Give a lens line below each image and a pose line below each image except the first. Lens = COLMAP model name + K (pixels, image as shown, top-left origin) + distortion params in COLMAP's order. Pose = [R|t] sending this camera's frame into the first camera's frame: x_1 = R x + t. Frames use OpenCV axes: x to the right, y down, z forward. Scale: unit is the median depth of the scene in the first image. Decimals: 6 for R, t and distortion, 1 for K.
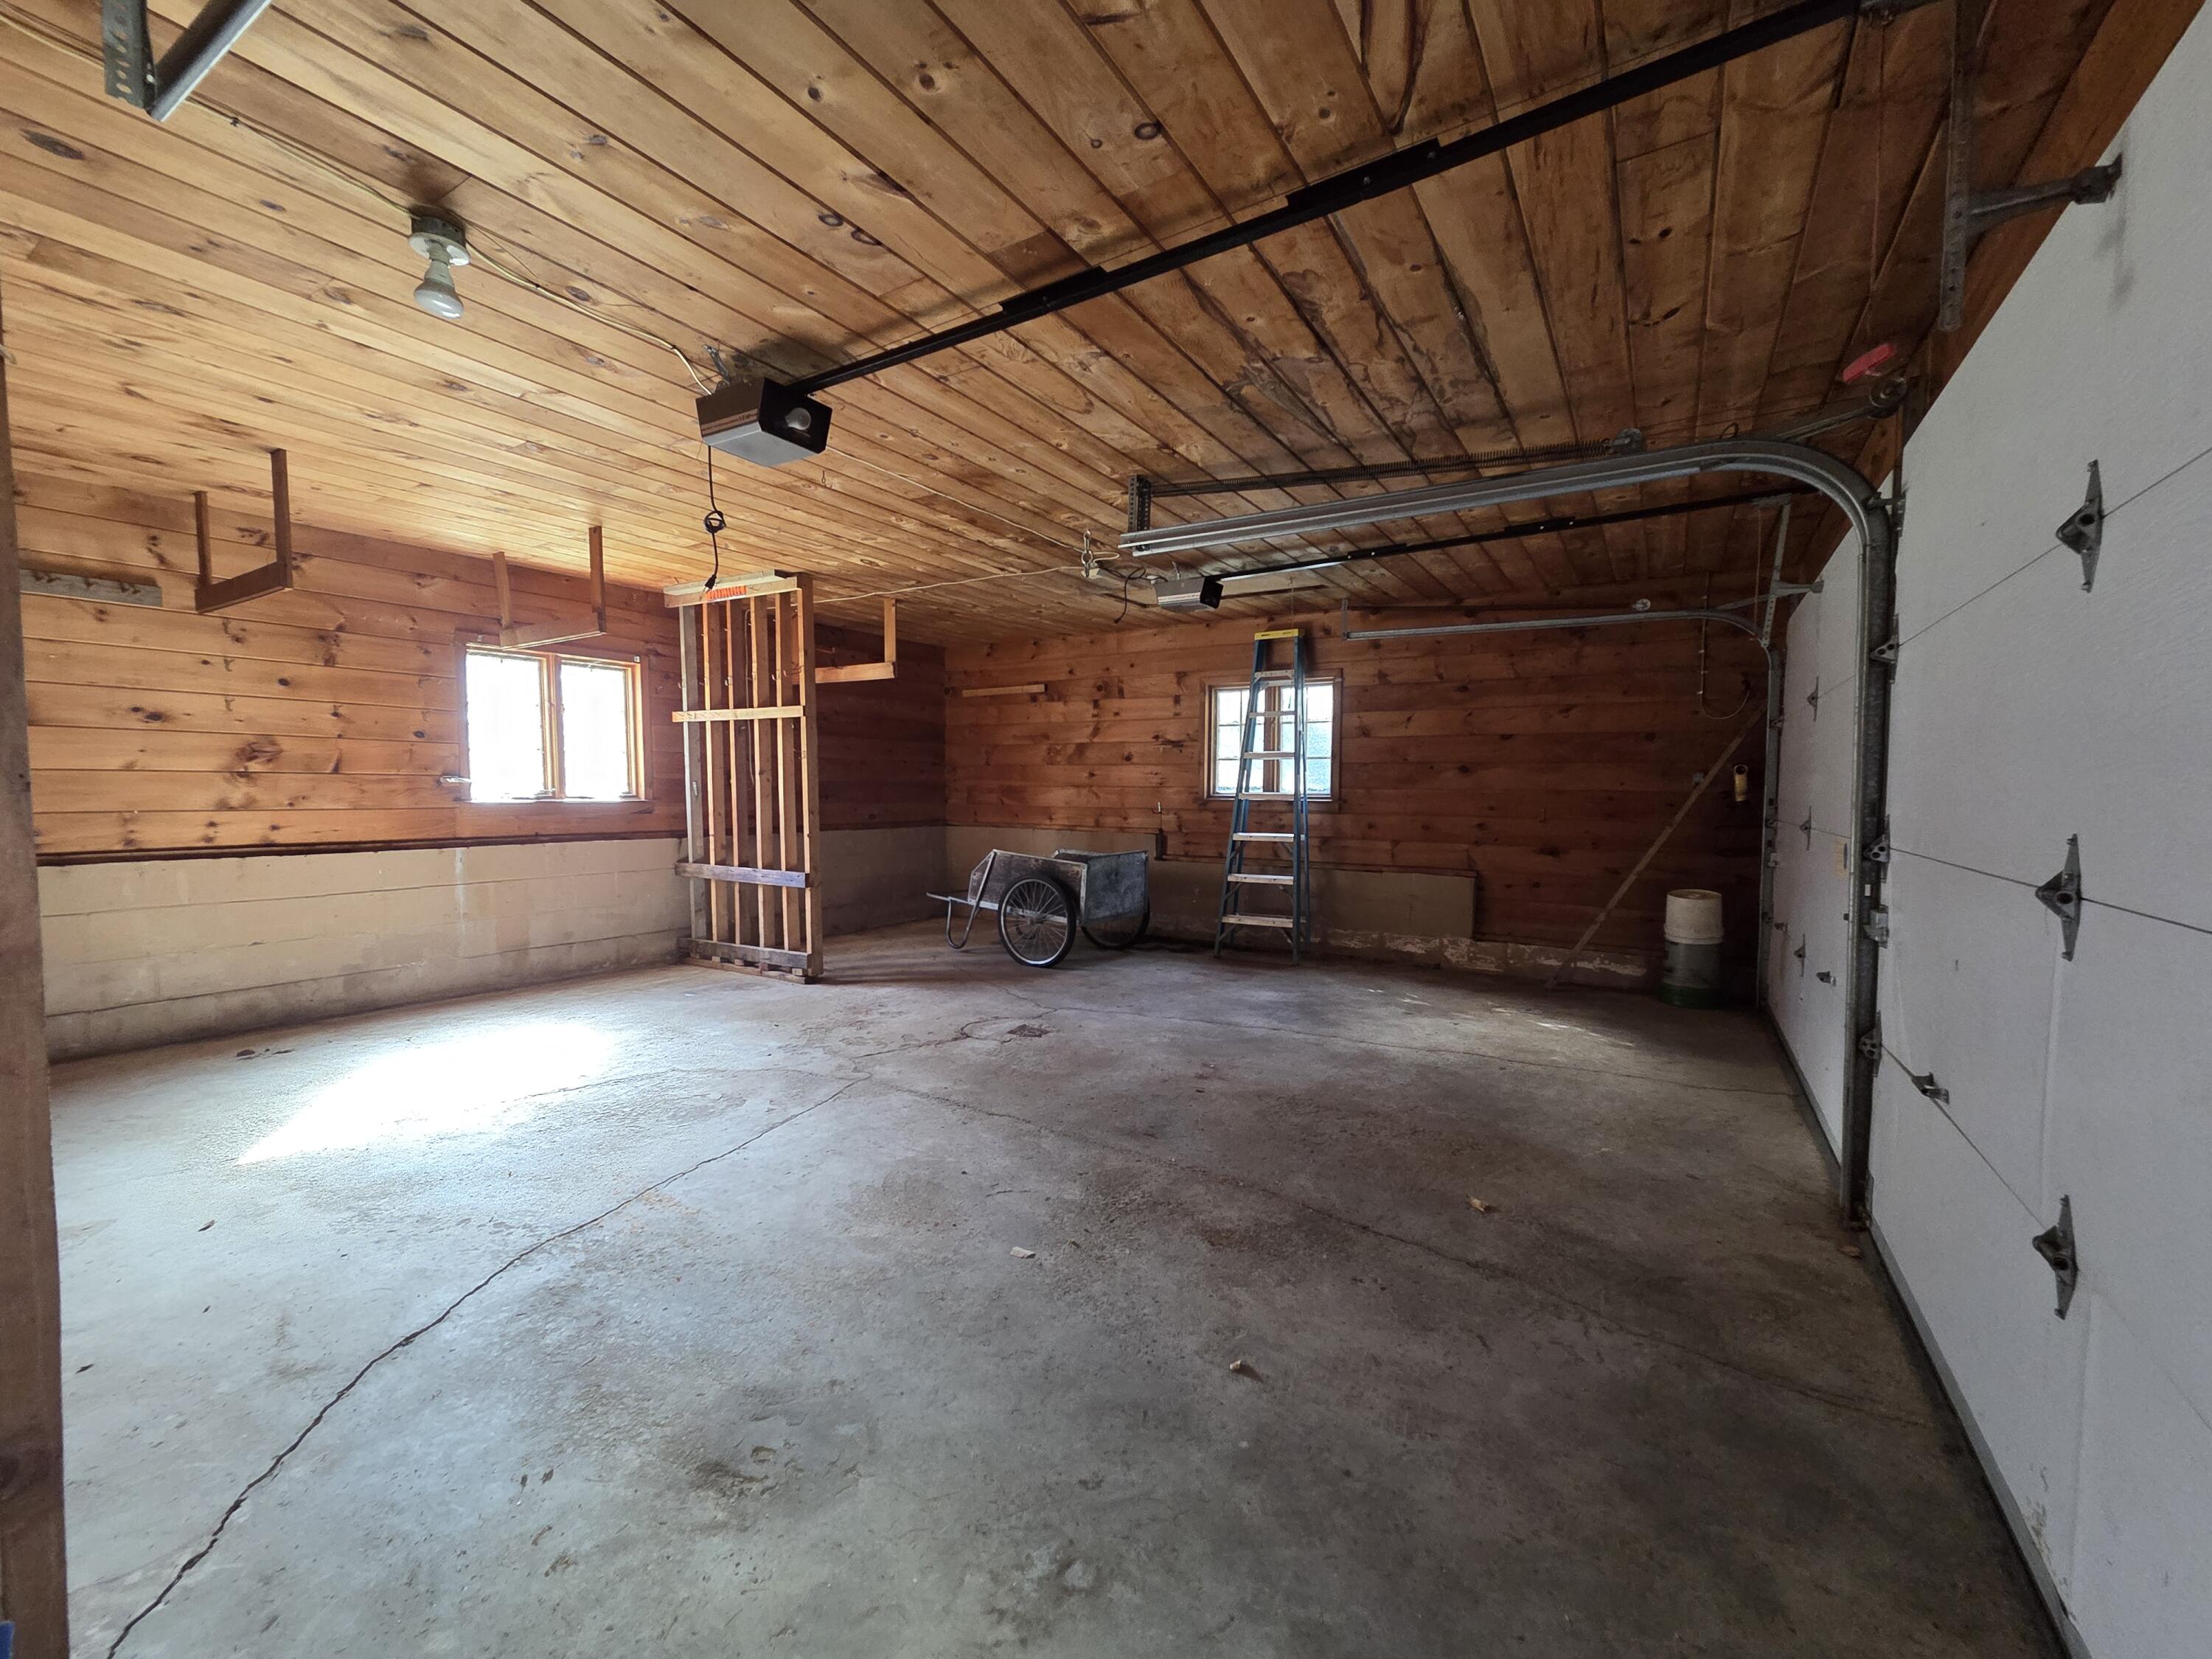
lens RADIAL K [[896.2, 0, 1095.8], [0, 896.2, 840.4], [0, 0, 1]] dist [0.003599, -0.002054]
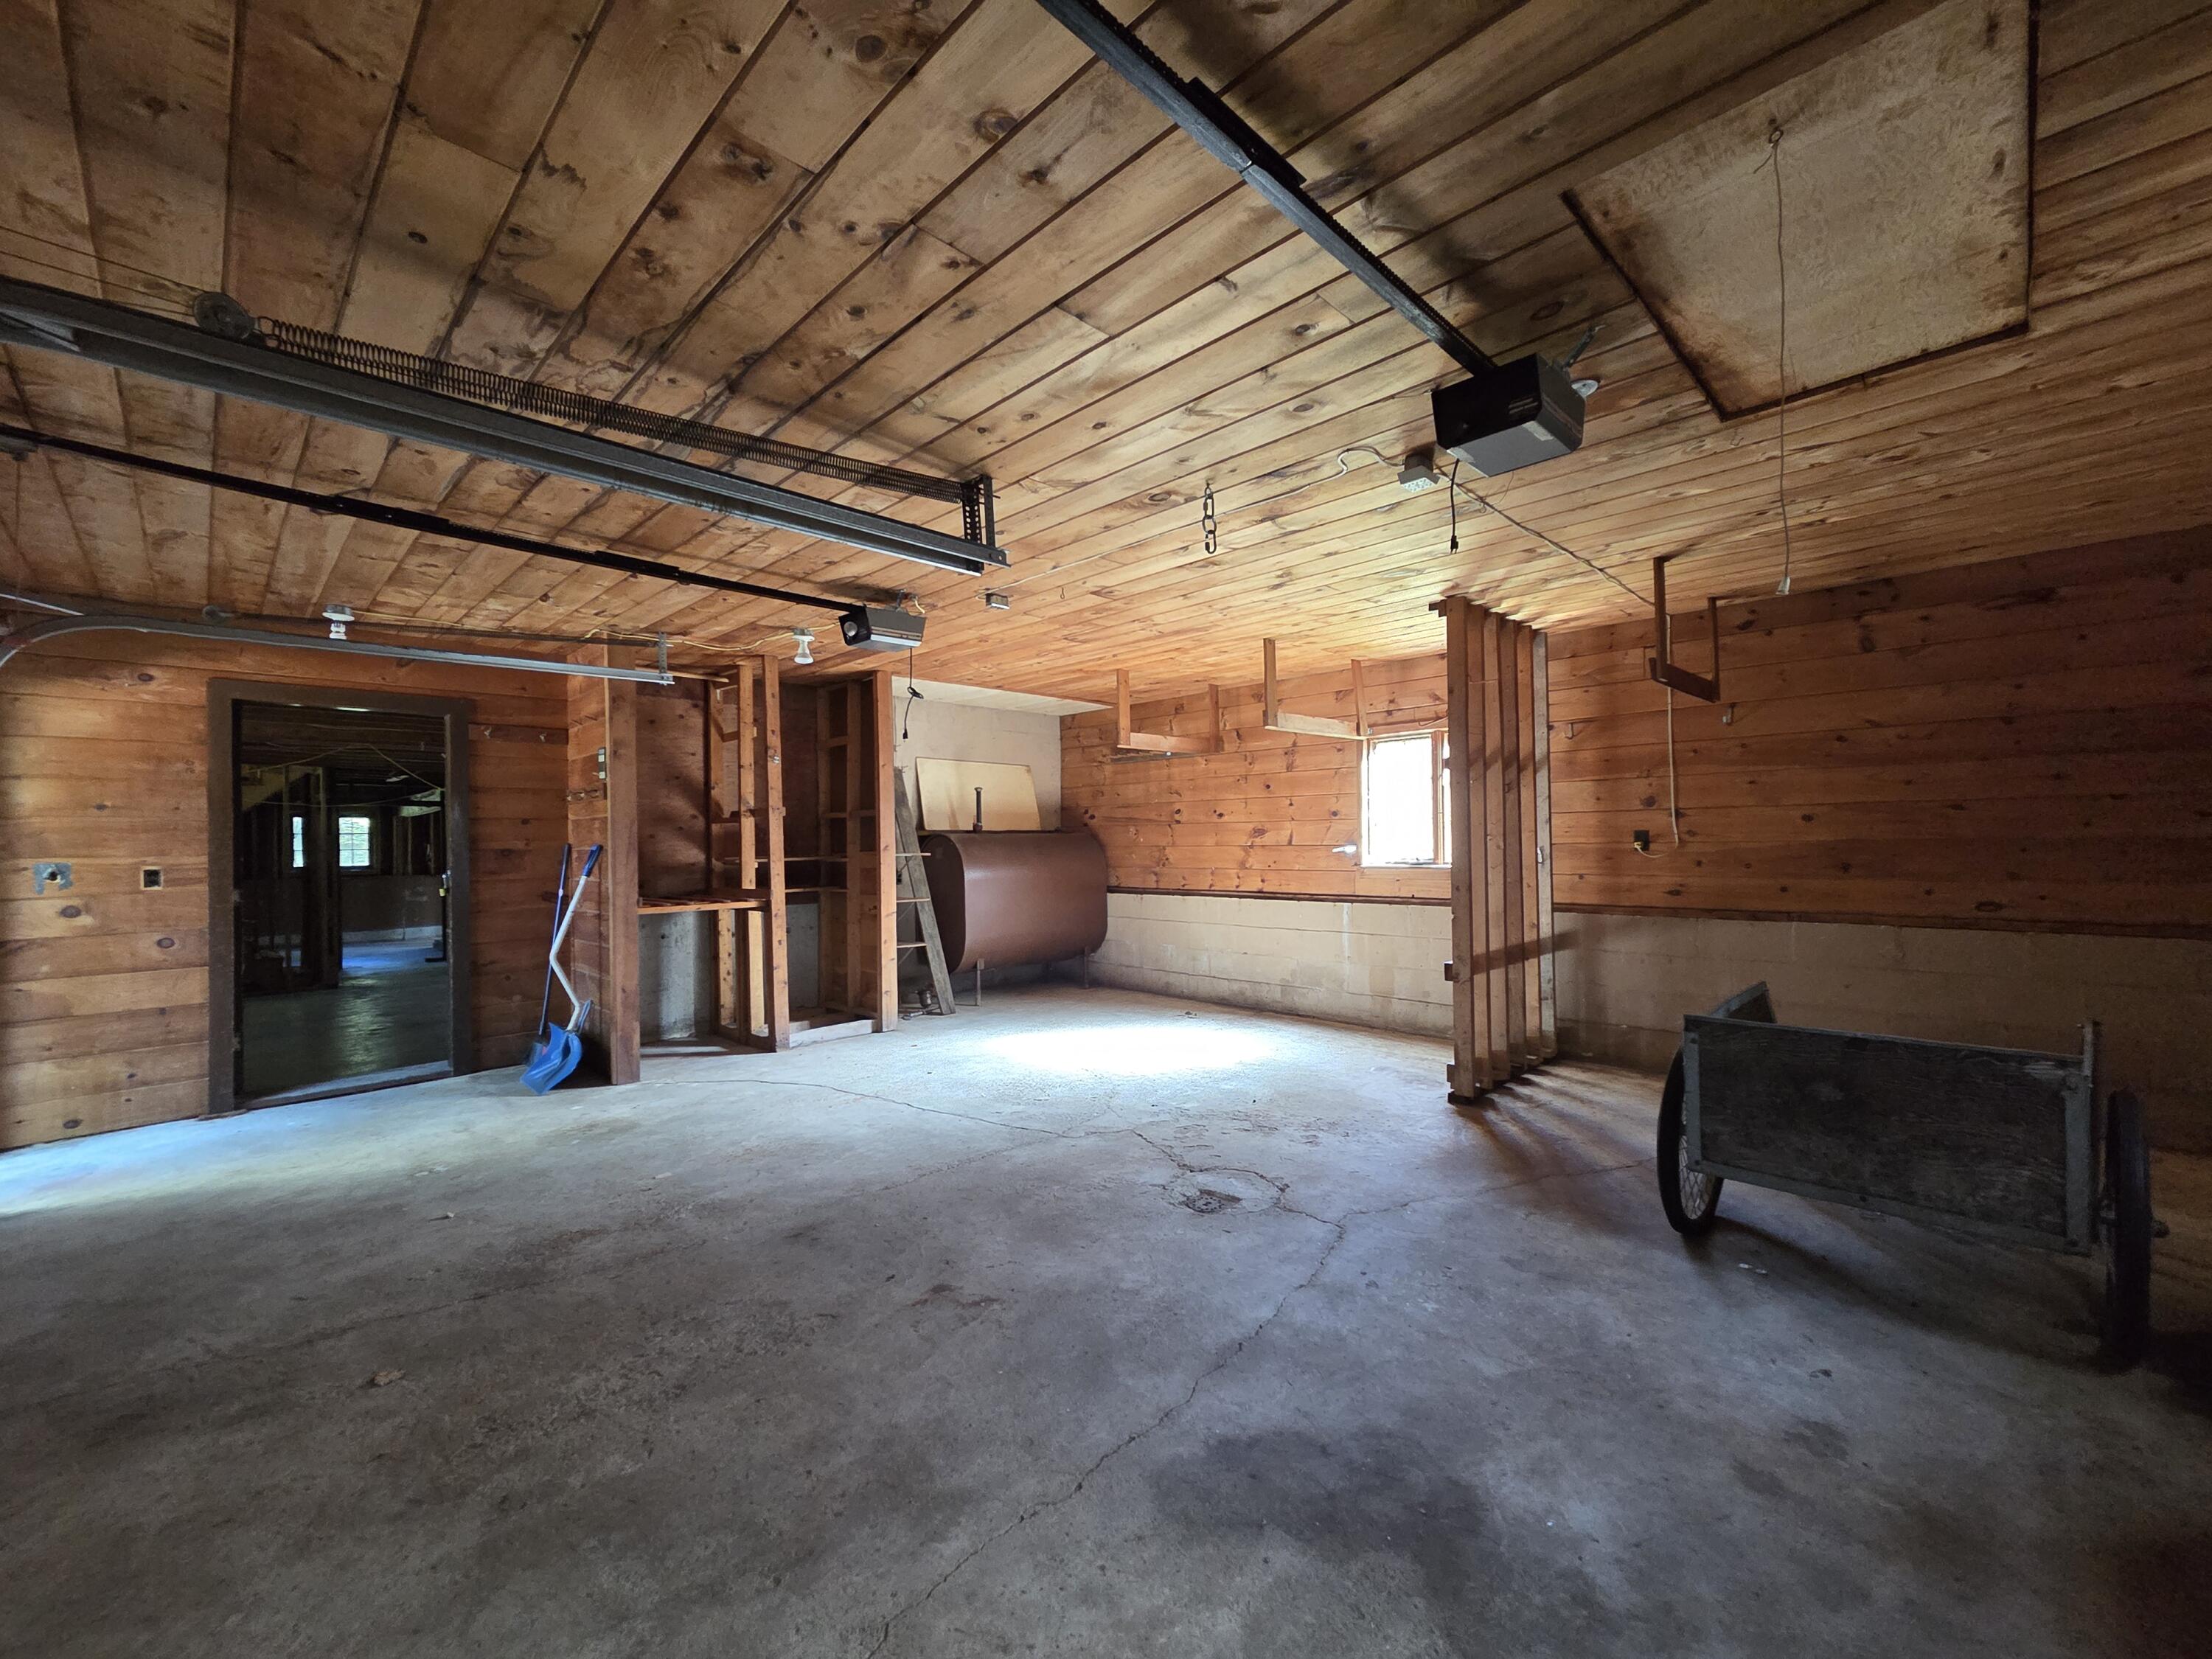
lens RADIAL K [[898.0, 0, 1113.5], [0, 898.0, 840.0], [0, 0, 1]] dist [0.008941, 0.000097]
pose [[-0.212395, -0.007194, -0.977157, 0.775103], [-0.043268, 0.999061, 0.002050, -0.091351], [0.976226, 0.042715, -0.212507, 1.262905]]
